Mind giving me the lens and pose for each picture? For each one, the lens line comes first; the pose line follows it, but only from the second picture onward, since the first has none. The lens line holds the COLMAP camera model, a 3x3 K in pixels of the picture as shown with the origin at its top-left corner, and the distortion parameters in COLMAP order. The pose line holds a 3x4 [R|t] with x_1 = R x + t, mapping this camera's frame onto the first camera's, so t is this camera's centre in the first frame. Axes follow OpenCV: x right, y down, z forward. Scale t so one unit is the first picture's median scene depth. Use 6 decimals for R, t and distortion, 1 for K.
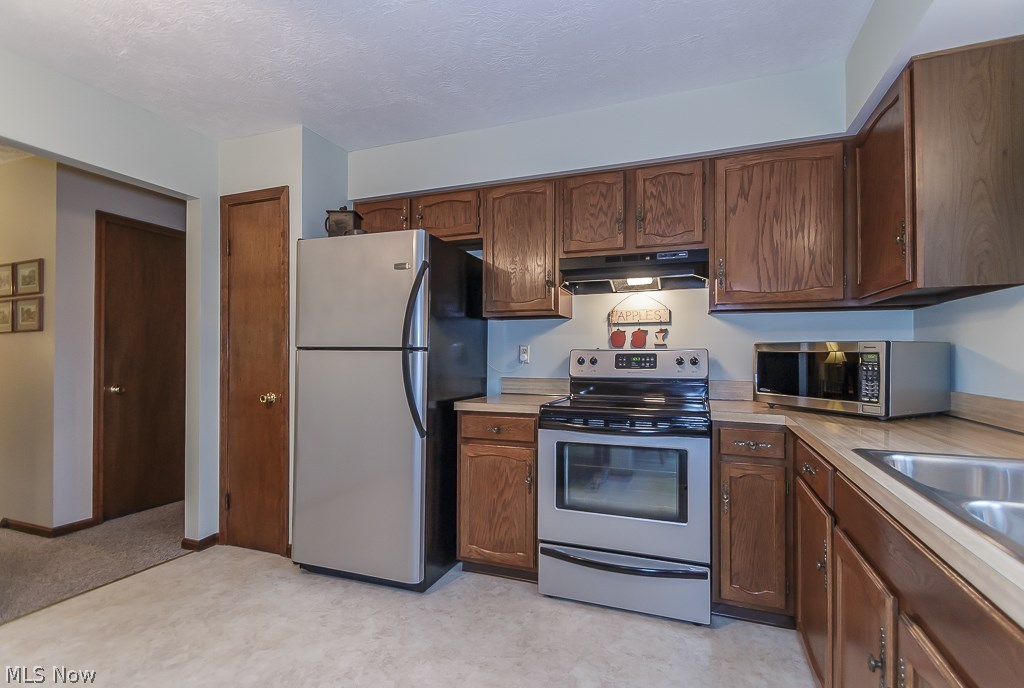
lens RADIAL K [[476.3, 0, 513.7], [0, 476.3, 351.3], [0, 0, 1]] dist [-0.002746, 0.000063]
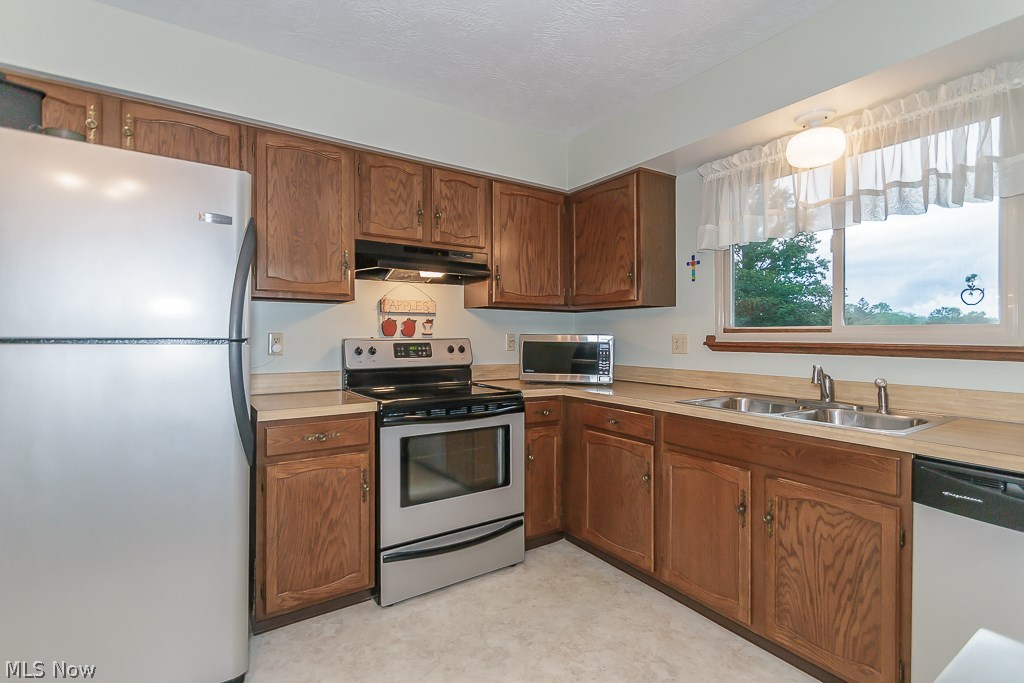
lens RADIAL K [[487.2, 0, 513.1], [0, 487.2, 335.9], [0, 0, 1]] dist [0.000380, -0.000034]
pose [[0.567736, -0.001103, 0.823210, -0.532096], [-0.006789, 0.999959, 0.006022, -0.019481], [-0.823183, -0.009008, 0.567705, 0.243966]]
